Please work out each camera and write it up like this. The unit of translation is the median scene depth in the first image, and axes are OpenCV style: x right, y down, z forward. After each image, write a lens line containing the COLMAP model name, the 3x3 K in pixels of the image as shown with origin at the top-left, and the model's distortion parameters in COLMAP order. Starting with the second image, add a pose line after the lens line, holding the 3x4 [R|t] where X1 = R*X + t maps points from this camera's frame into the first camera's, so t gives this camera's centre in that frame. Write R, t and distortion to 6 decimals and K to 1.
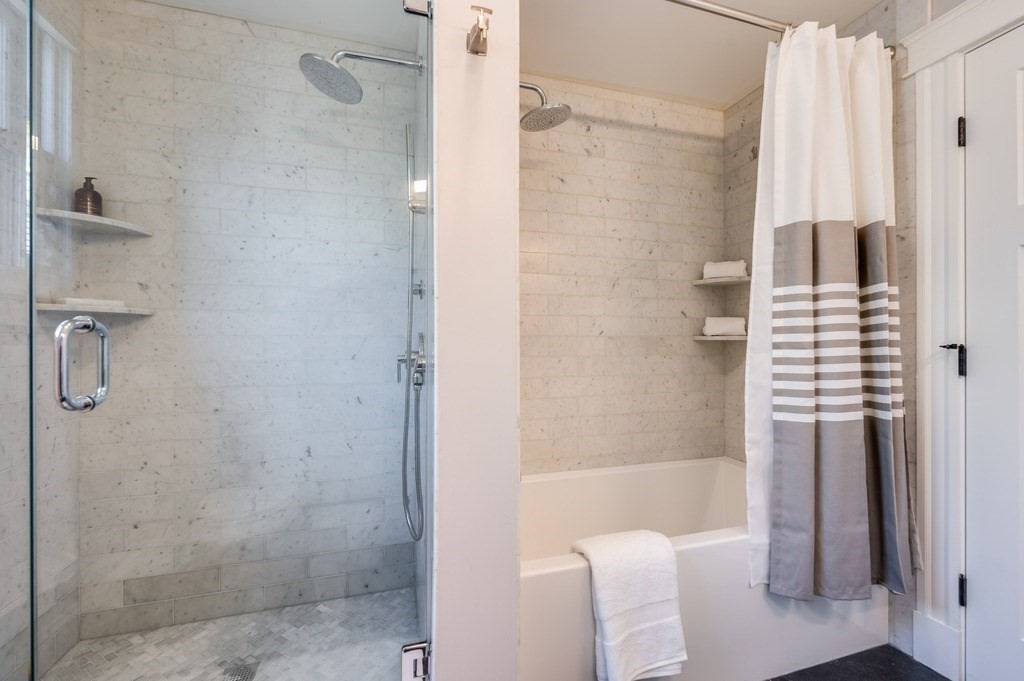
lens RADIAL K [[405.8, 0, 509.7], [0, 405.8, 341.4], [0, 0, 1]] dist [-0.001105, -0.000107]
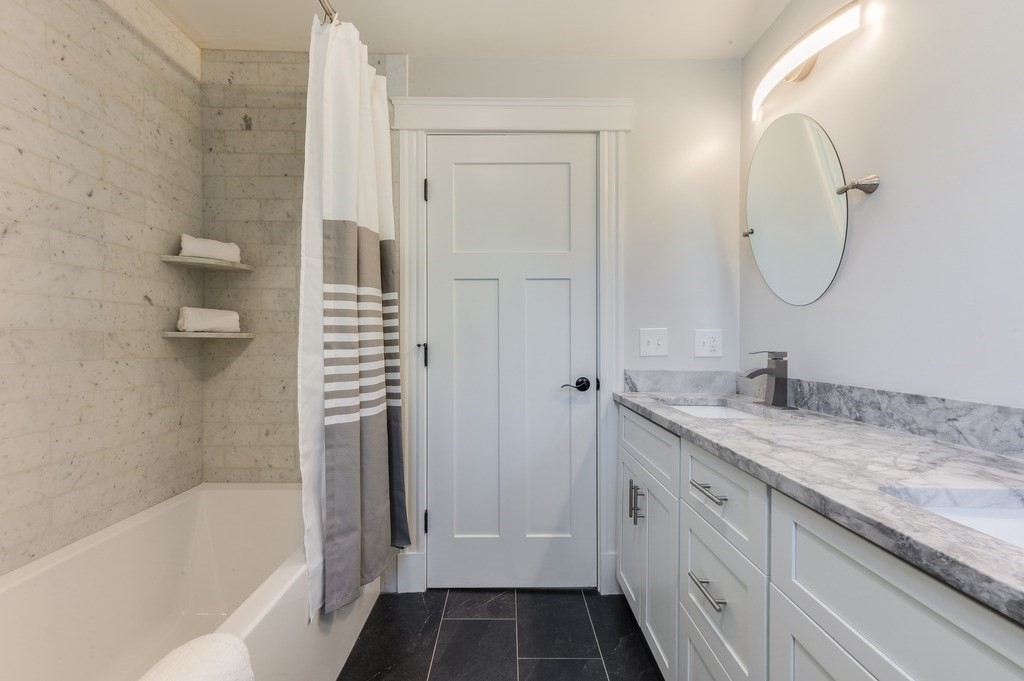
lens RADIAL K [[405.8, 0, 509.7], [0, 405.8, 341.4], [0, 0, 1]] dist [-0.001105, -0.000107]
pose [[0.253220, 0.003535, 0.967402, -0.132775], [-0.011330, 0.999936, -0.000688, -0.003126], [-0.967342, -0.010787, 0.253244, 0.332422]]
